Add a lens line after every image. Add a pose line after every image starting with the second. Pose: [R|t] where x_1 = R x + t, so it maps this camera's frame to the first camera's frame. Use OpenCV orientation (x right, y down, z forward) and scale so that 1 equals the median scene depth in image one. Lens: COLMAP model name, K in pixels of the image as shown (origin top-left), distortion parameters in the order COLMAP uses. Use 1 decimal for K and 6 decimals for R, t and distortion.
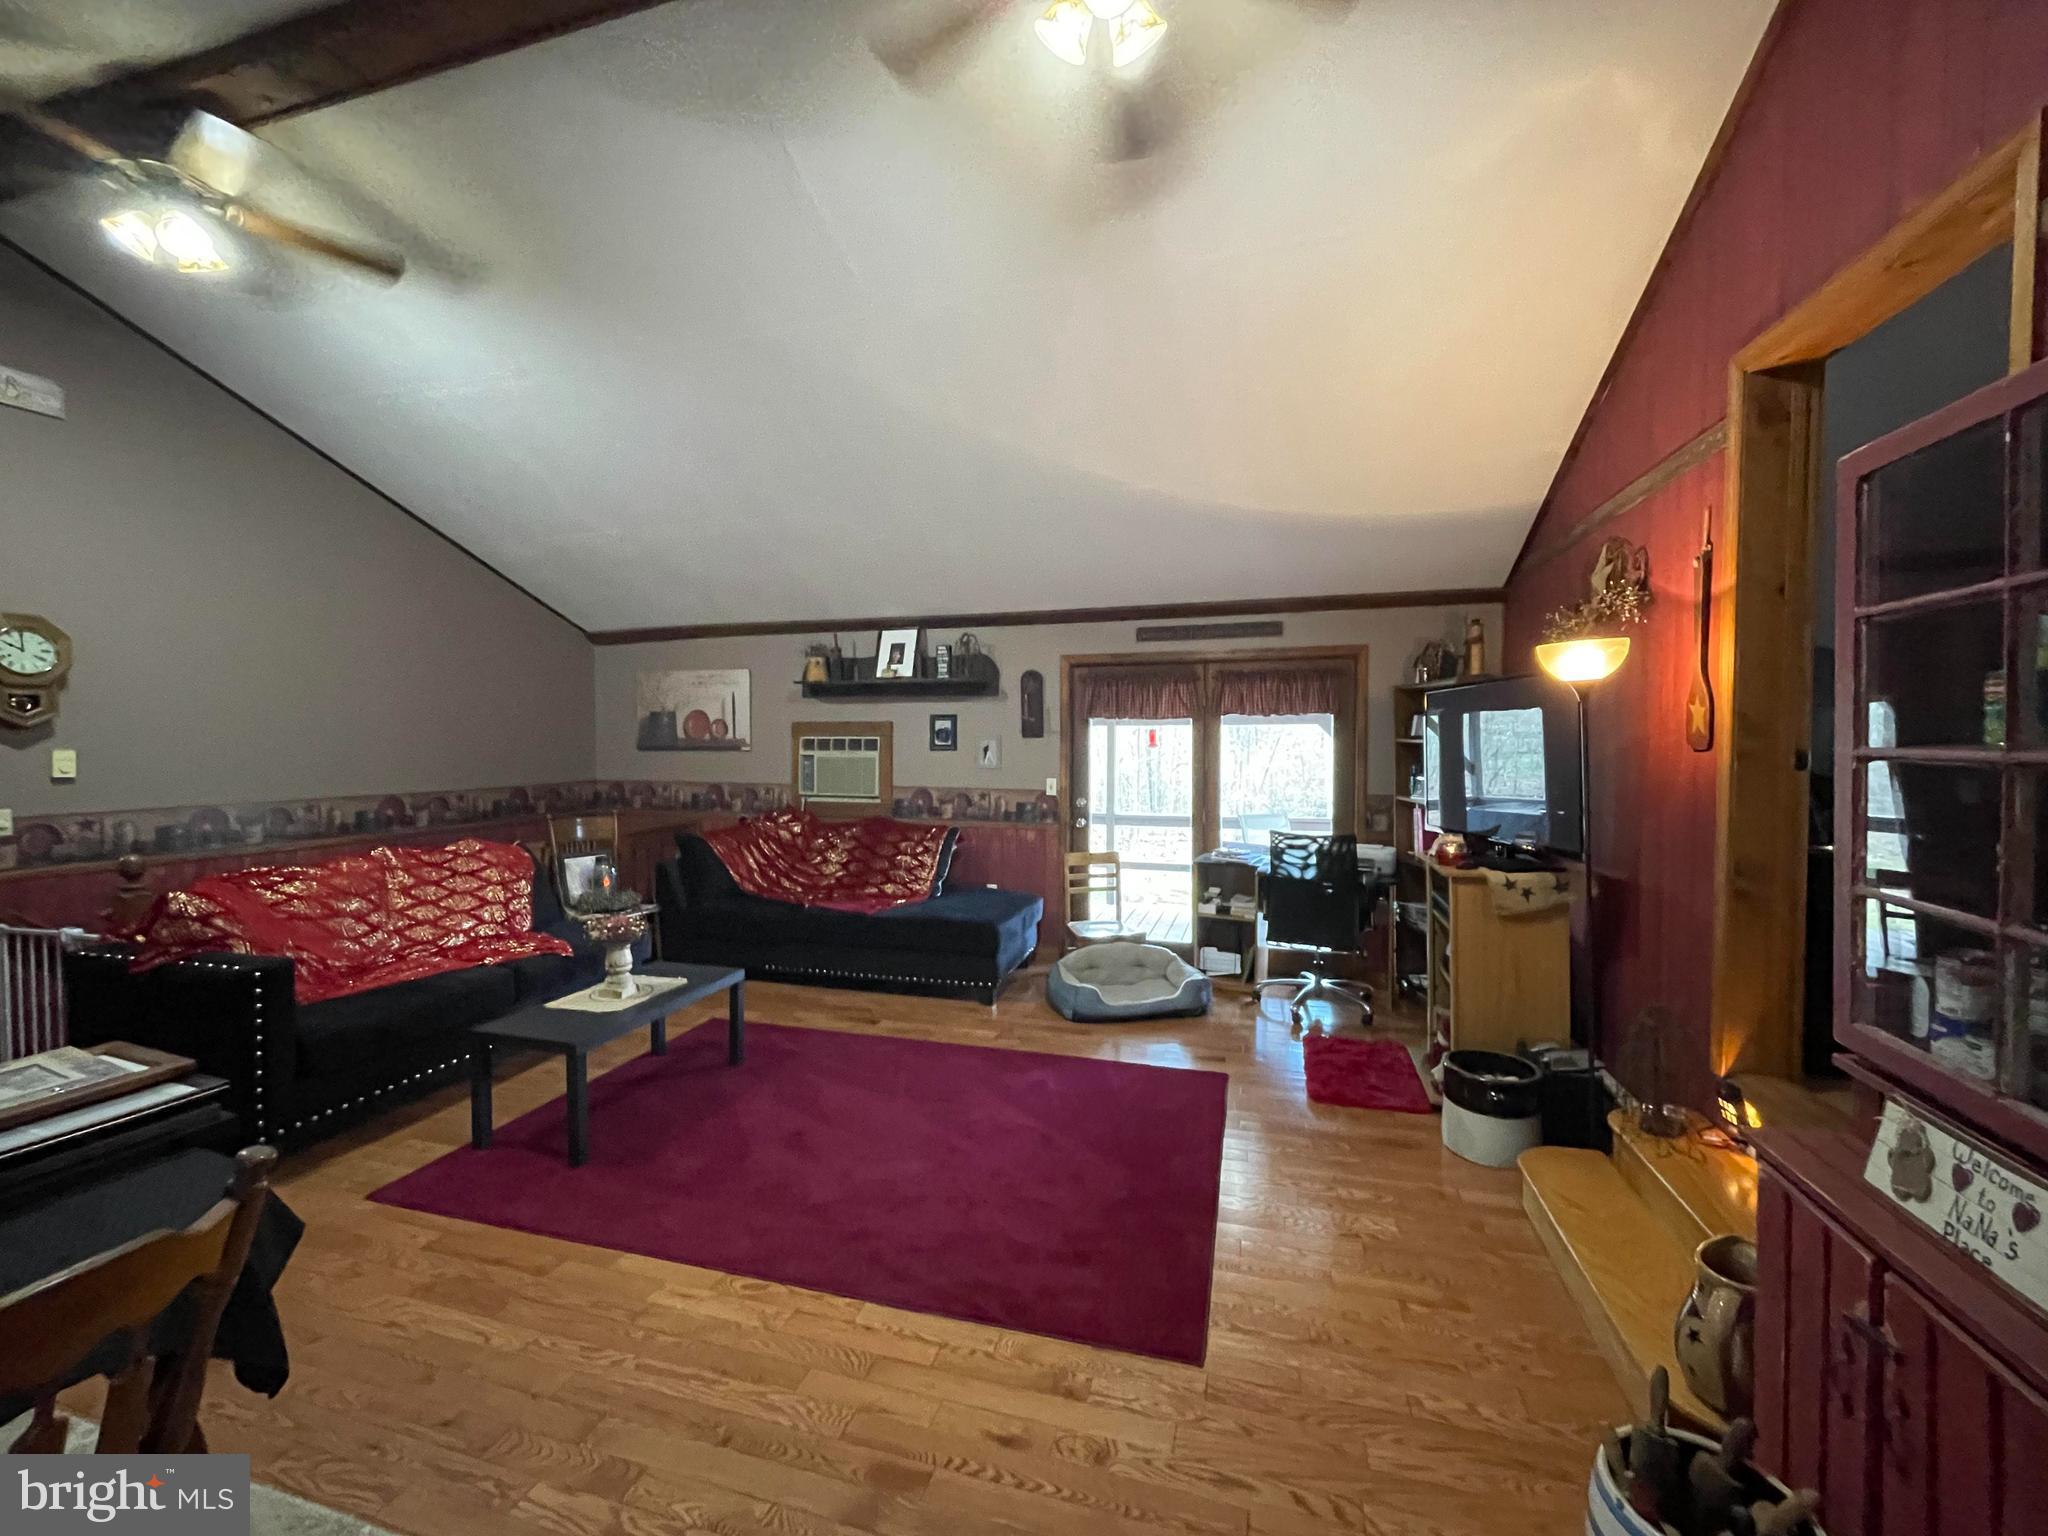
lens RADIAL K [[830.8, 0, 1019.0], [0, 830.8, 766.0], [0, 0, 1]] dist [-0.002274, 0.000431]
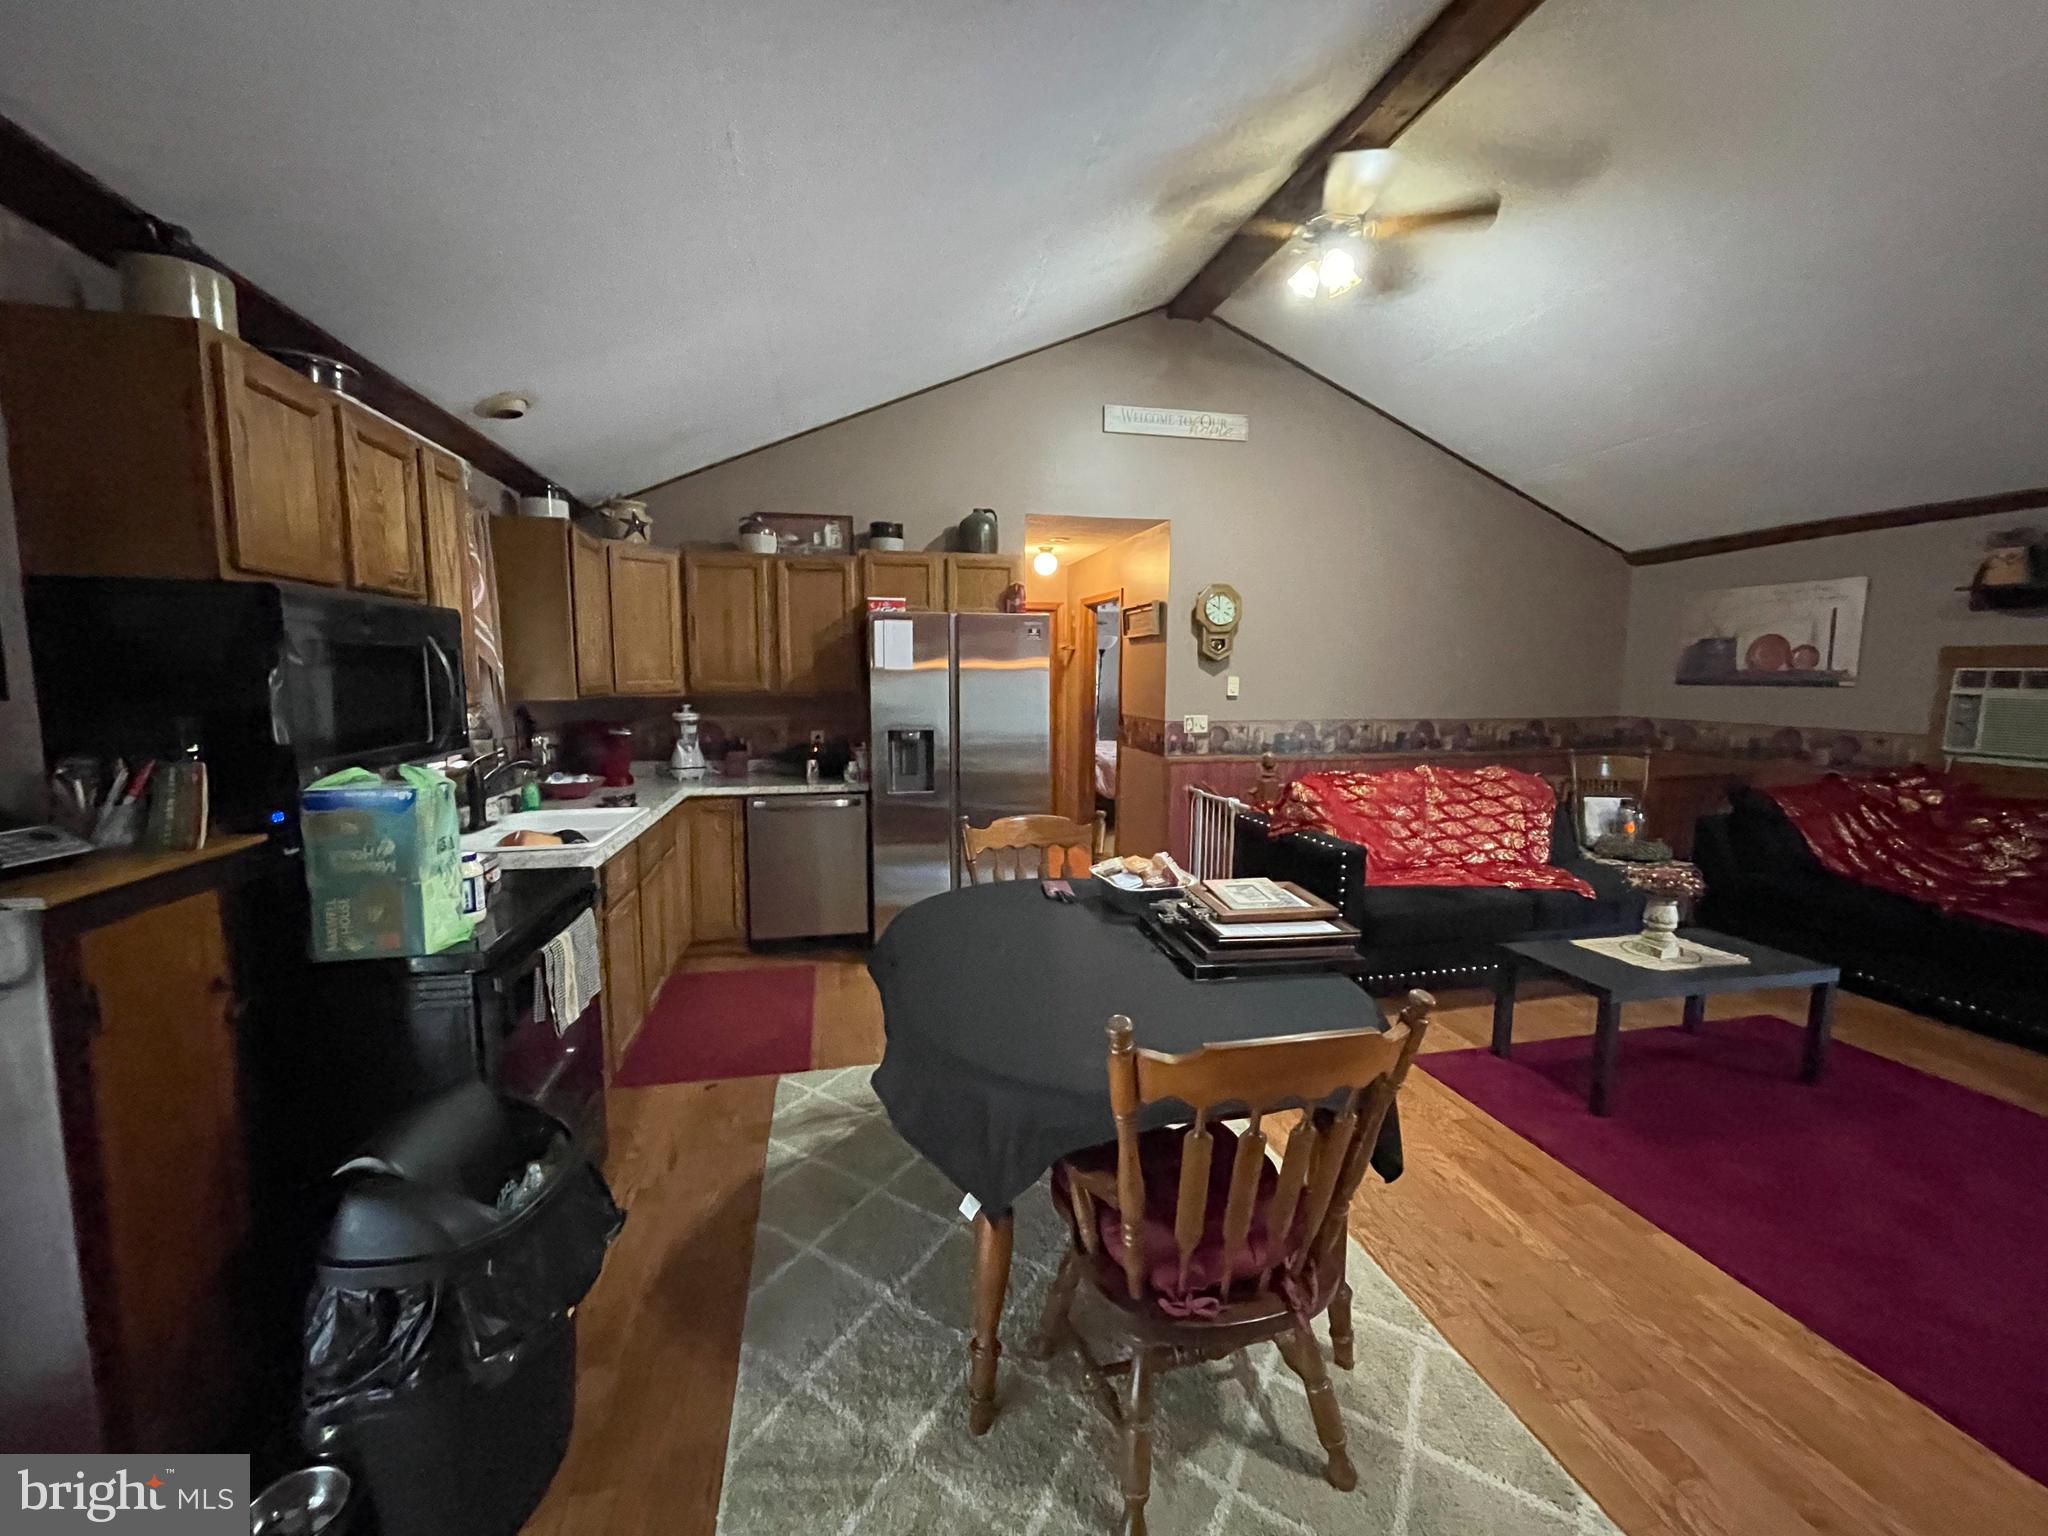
lens RADIAL K [[830.8, 0, 1019.4], [0, 830.8, 766.5], [0, 0, 1]] dist [-0.002274, 0.000431]
pose [[0.480456, 0.102165, -0.871048, -0.041191], [-0.032252, 0.994578, 0.098864, 0.005207], [0.876426, -0.019406, 0.481146, -0.031945]]
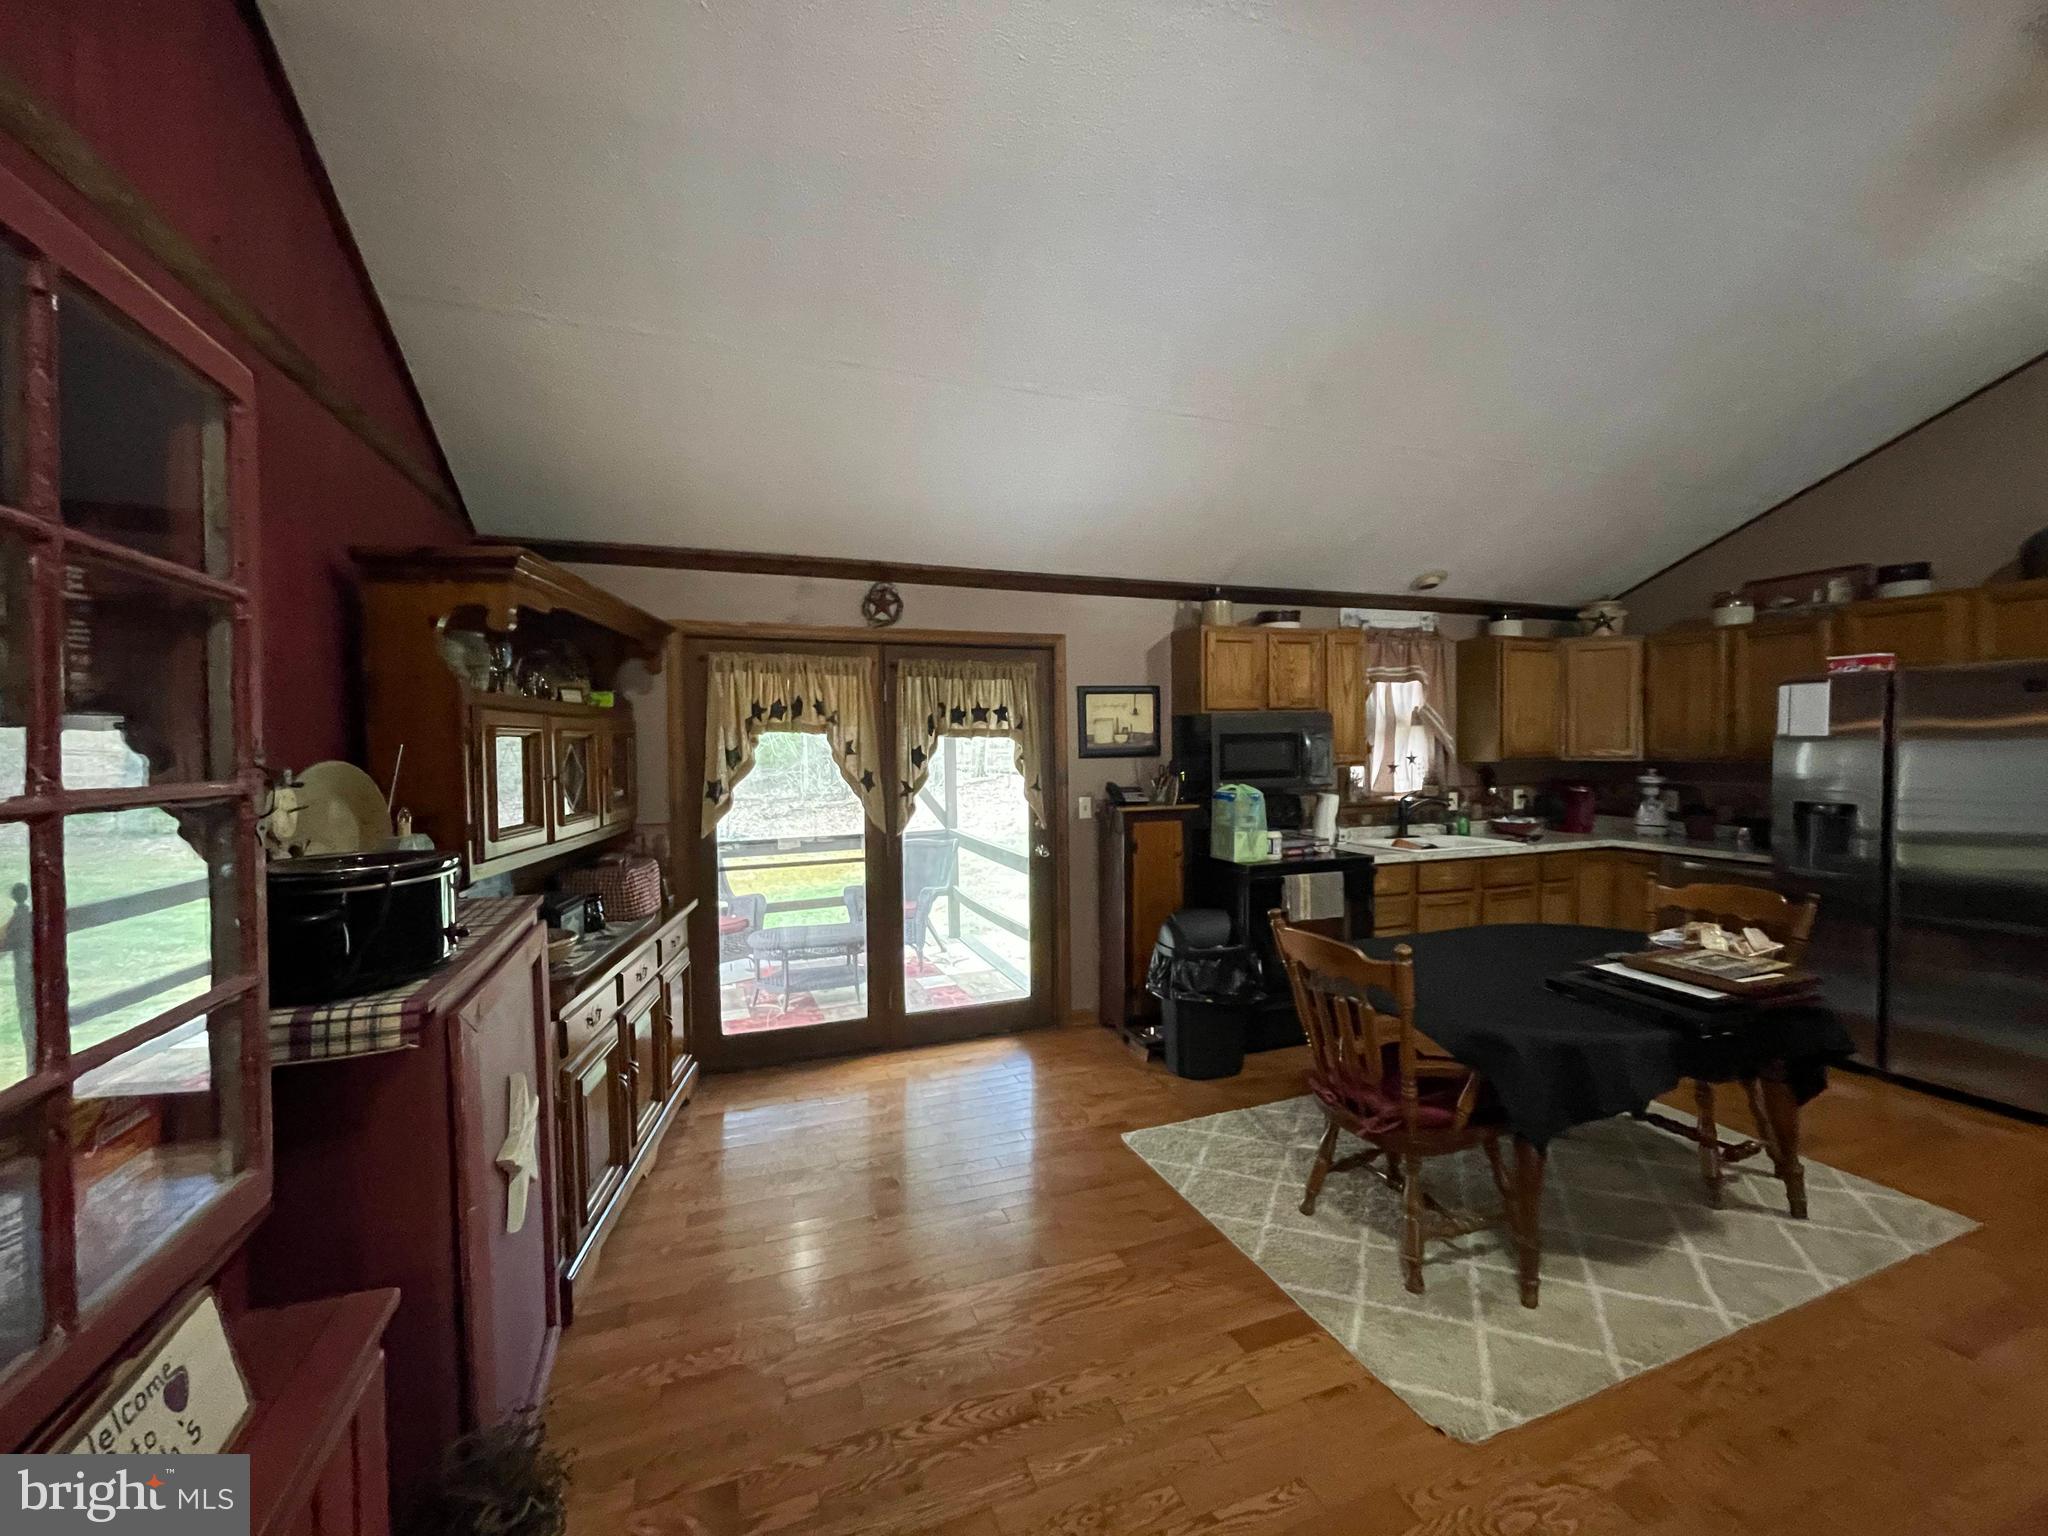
lens RADIAL K [[830.8, 0, 1017.3], [0, 830.8, 768.3], [0, 0, 1]] dist [-0.002274, 0.000431]
pose [[-0.800360, 0.030638, -0.598737, 0.267798], [-0.005433, 0.998282, 0.058345, -0.021261], [0.599495, 0.049950, -0.798818, 0.532751]]
